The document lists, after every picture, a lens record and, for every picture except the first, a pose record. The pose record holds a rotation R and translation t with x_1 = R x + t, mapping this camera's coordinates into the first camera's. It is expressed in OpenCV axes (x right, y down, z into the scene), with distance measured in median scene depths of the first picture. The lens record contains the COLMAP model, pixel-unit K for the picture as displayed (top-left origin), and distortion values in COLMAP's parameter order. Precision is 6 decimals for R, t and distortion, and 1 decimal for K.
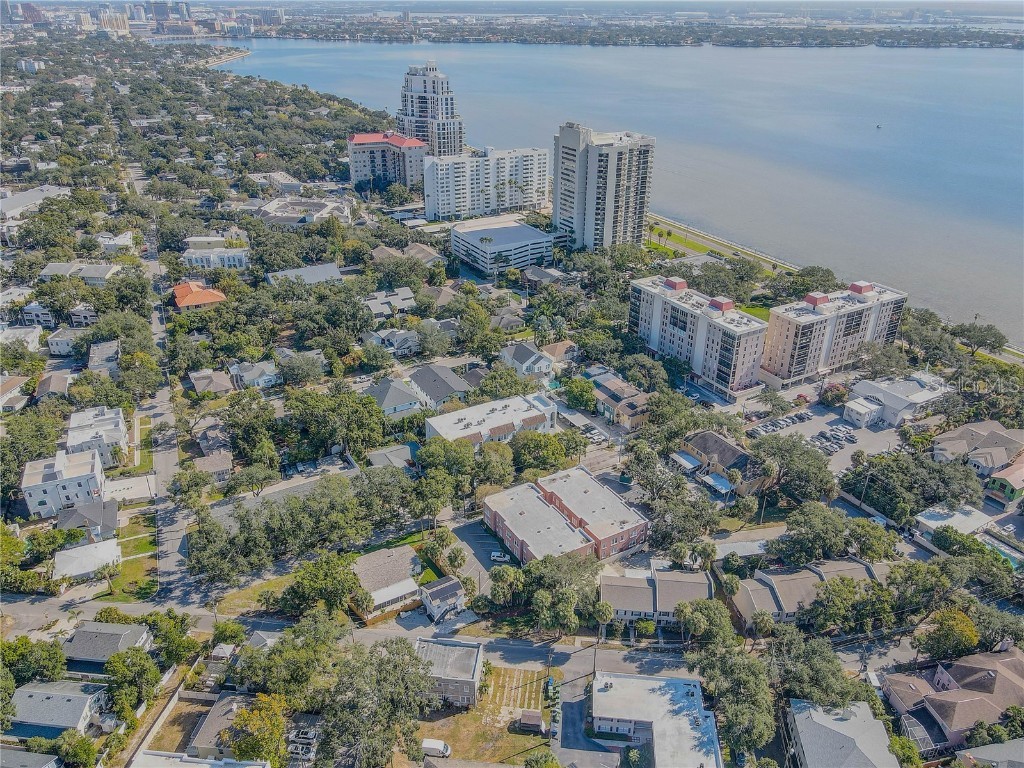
lens RADIAL K [[752.2, 0, 513.7], [0, 752.2, 380.1], [0, 0, 1]] dist [0.003182, 0.013664]
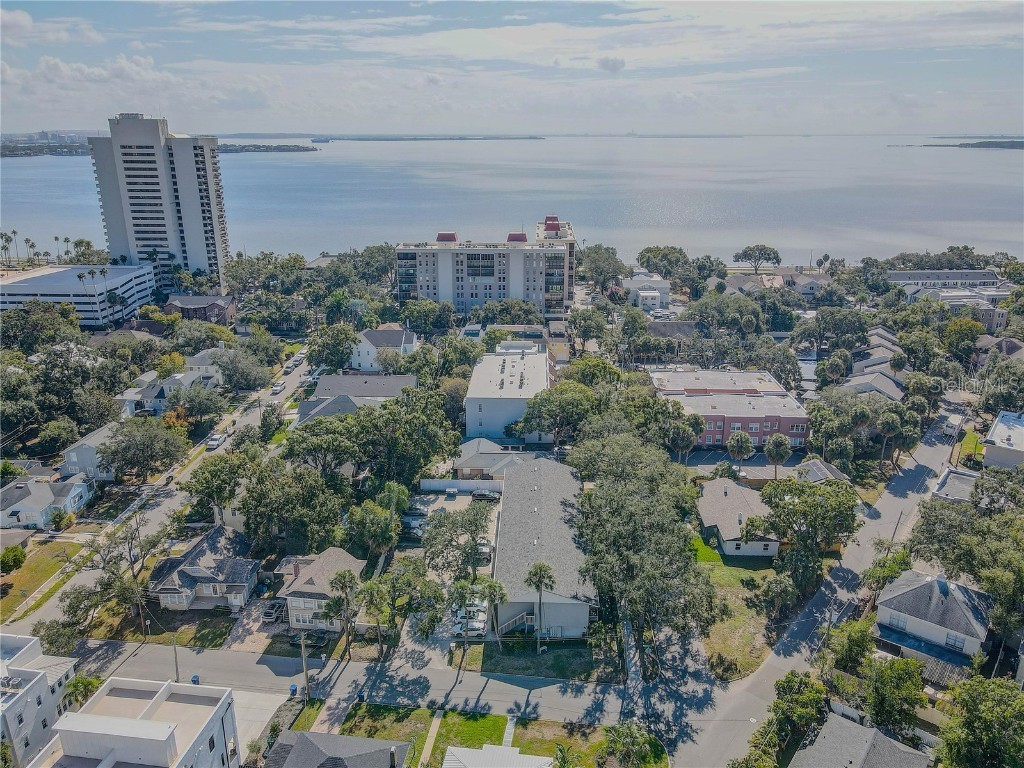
lens RADIAL K [[749.7, 0, 512.6], [0, 749.7, 385.5], [0, 0, 1]] dist [0.009136, 0.010761]
pose [[0.533280, -0.277282, 0.799204, -0.601844], [0.388766, 0.919408, 0.059577, 0.015513], [-0.751315, 0.278932, 0.598100, 0.522893]]
